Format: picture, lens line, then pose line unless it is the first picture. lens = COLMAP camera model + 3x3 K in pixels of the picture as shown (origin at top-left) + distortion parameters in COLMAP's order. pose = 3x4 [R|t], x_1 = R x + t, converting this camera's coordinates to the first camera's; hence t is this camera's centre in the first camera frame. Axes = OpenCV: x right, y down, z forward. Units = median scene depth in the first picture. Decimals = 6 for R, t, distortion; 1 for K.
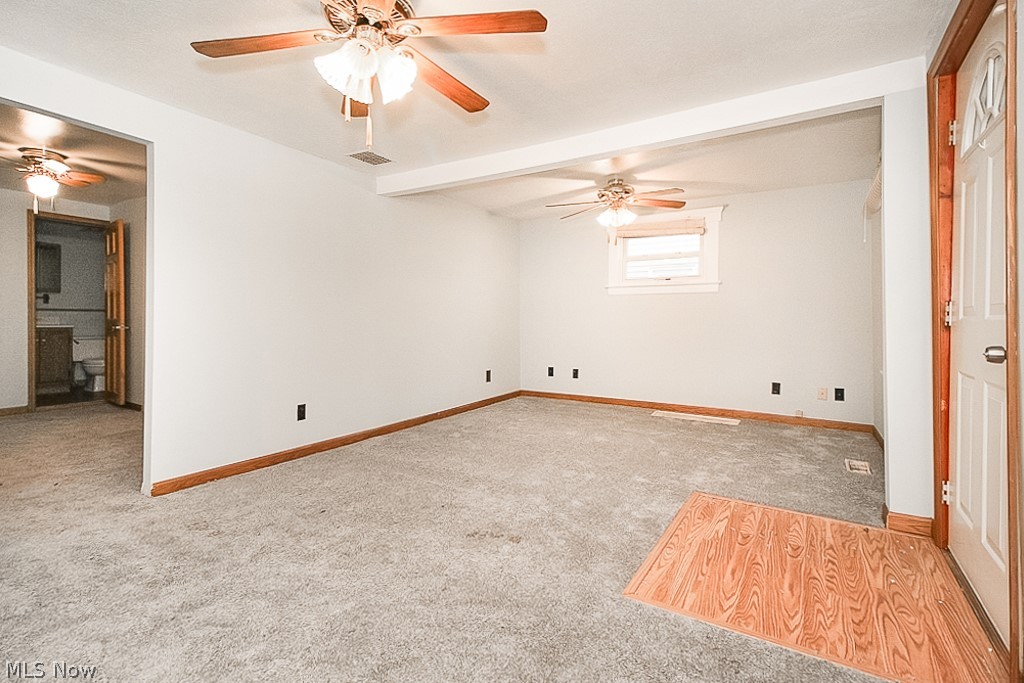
lens RADIAL K [[481.5, 0, 511.0], [0, 481.5, 326.7], [0, 0, 1]] dist [0.046779, -0.021936]
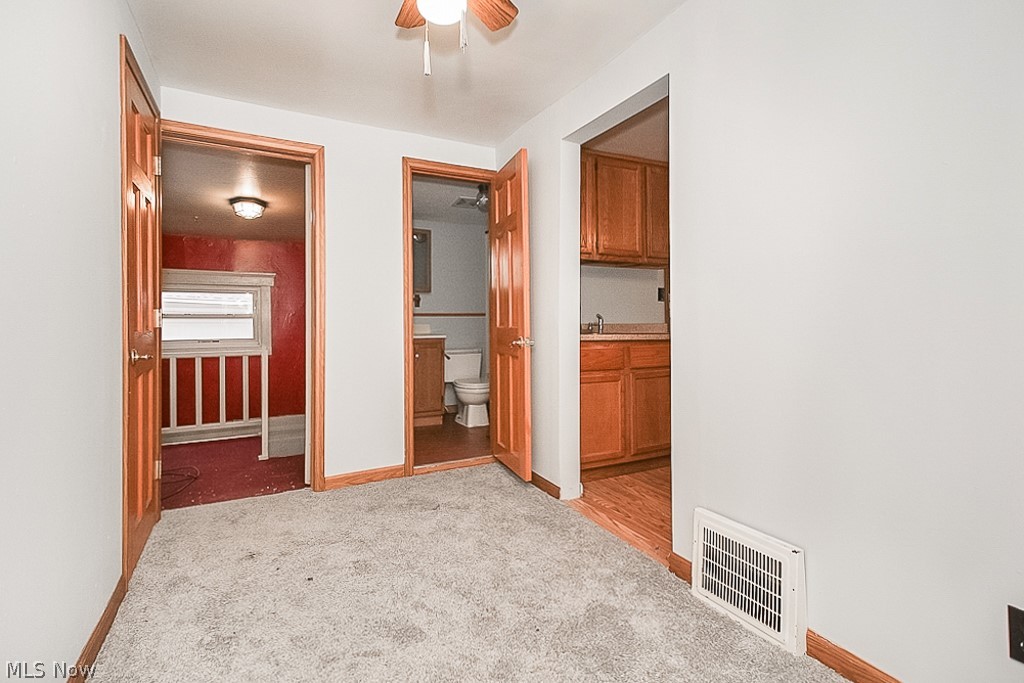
lens RADIAL K [[481.5, 0, 511.0], [0, 481.5, 326.7], [0, 0, 1]] dist [0.046779, -0.021936]
pose [[0.859966, -0.007561, -0.510296, -0.437905], [0.005925, 0.999971, -0.004831, -0.011085], [0.510317, 0.001131, 0.859985, 0.431162]]
